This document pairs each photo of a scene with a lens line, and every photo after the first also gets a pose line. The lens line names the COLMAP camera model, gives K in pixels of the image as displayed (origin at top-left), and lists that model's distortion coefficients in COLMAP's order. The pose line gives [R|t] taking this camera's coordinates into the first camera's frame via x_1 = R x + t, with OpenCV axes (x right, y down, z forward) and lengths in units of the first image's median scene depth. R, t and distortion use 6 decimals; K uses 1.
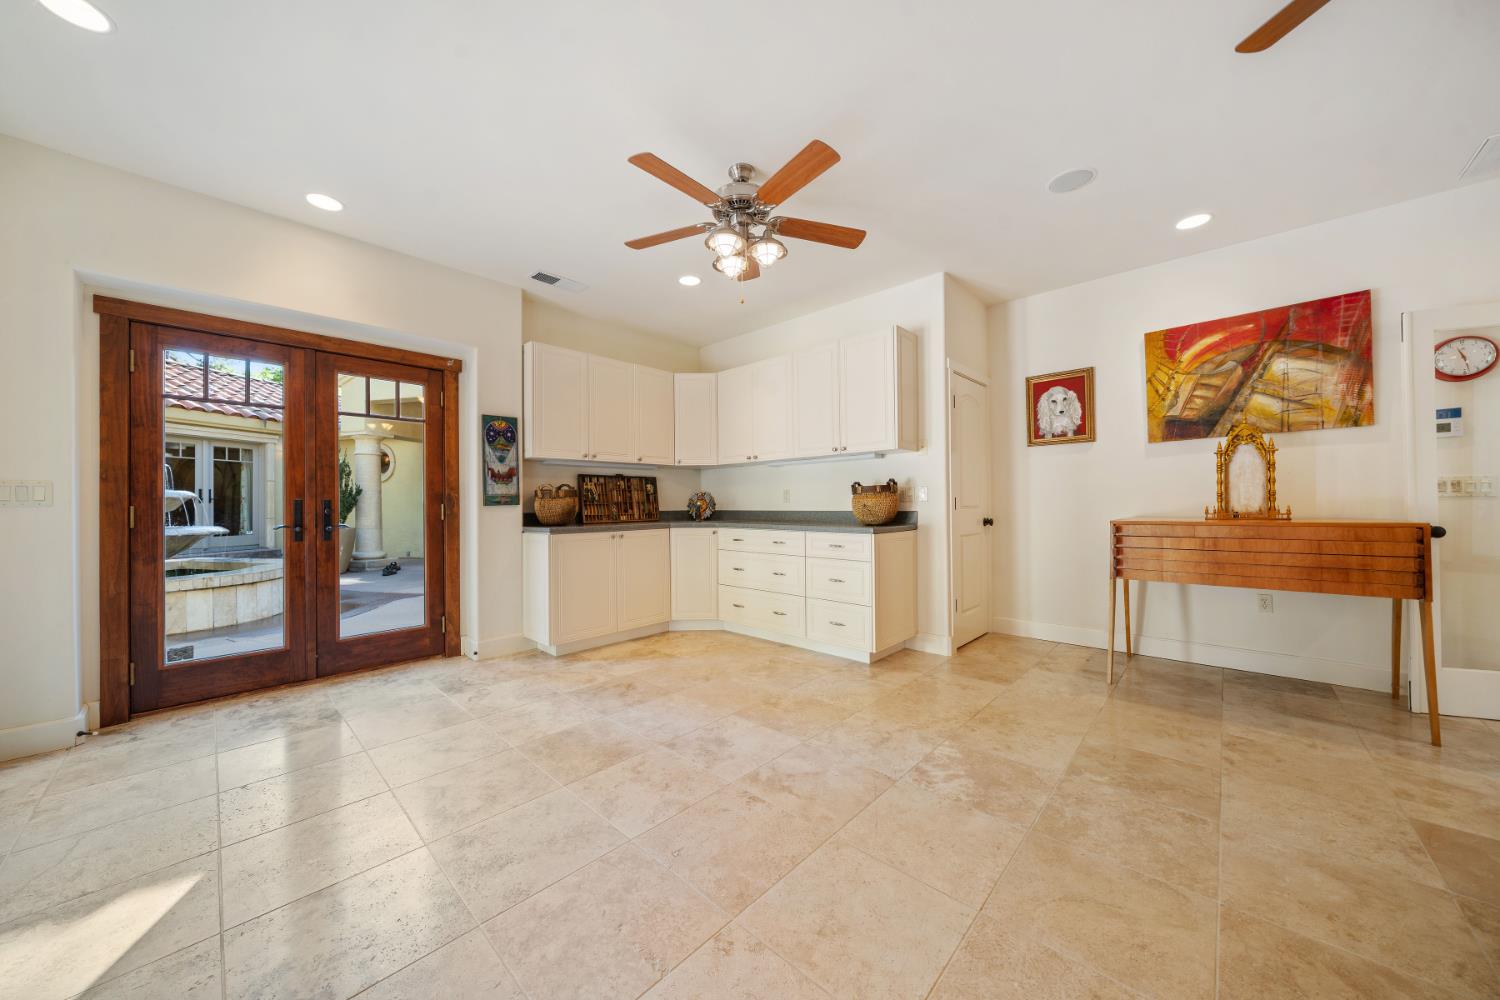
lens RADIAL K [[514.7, 0, 748.9], [0, 514.7, 501.8], [0, 0, 1]] dist [-0.002361, -0.000217]
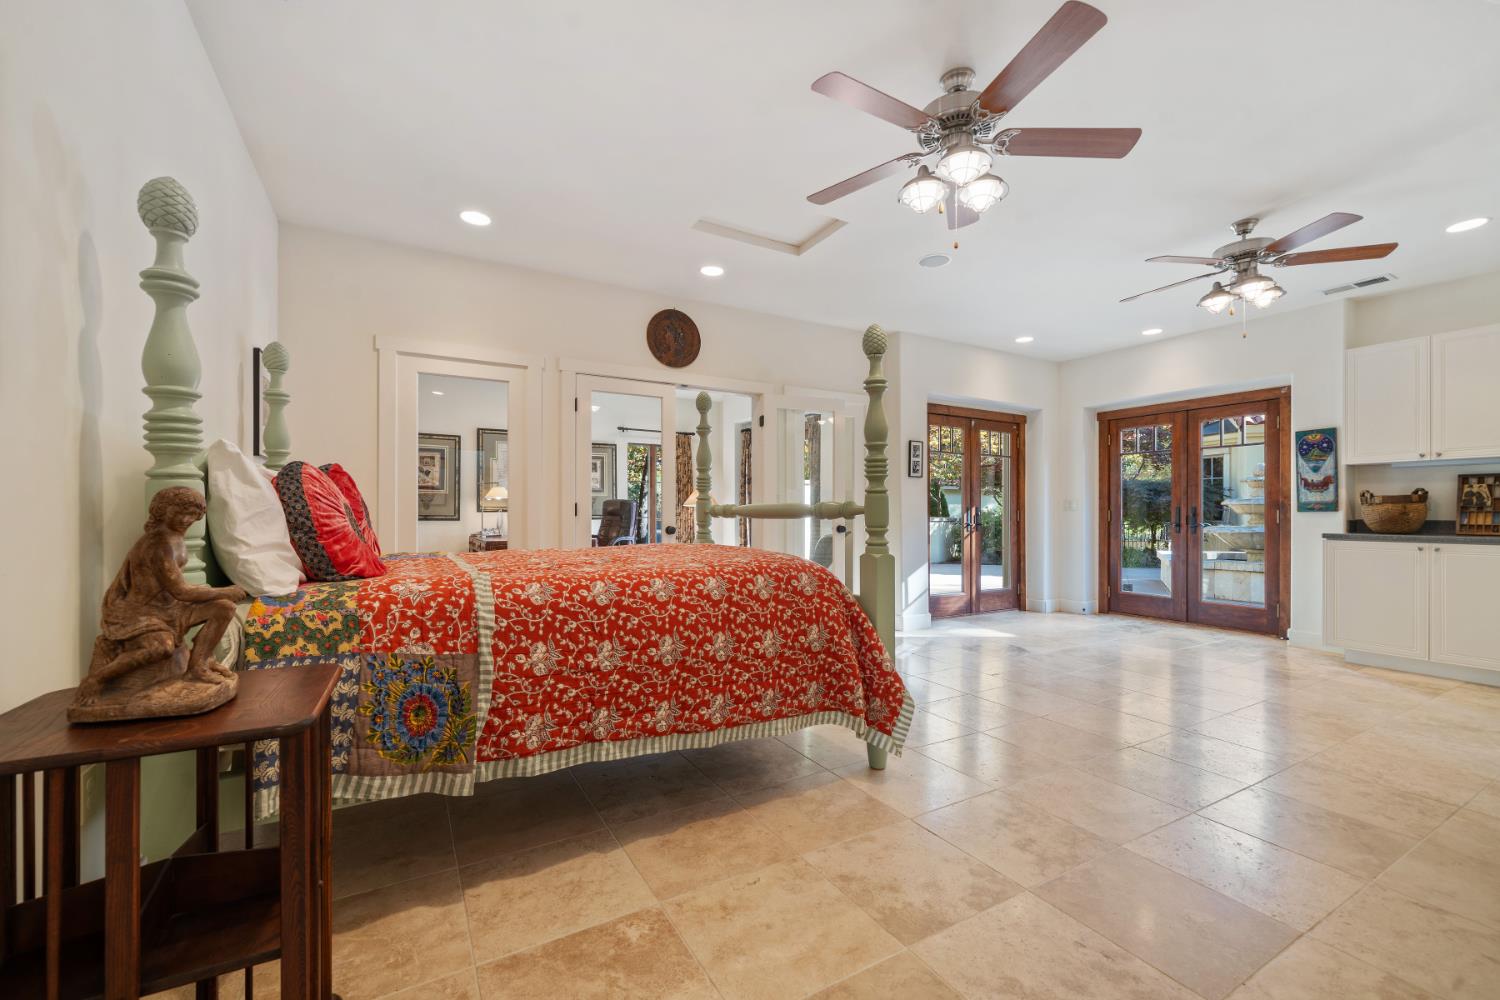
lens RADIAL K [[596.6, 0, 750.4], [0, 596.6, 506.2], [0, 0, 1]] dist [0.000306, -0.000093]
pose [[-0.301202, 0.002847, -0.953556, 1.086604], [0.007309, 0.999973, 0.000677, -0.014151], [0.953532, -0.006765, -0.301215, 0.241473]]
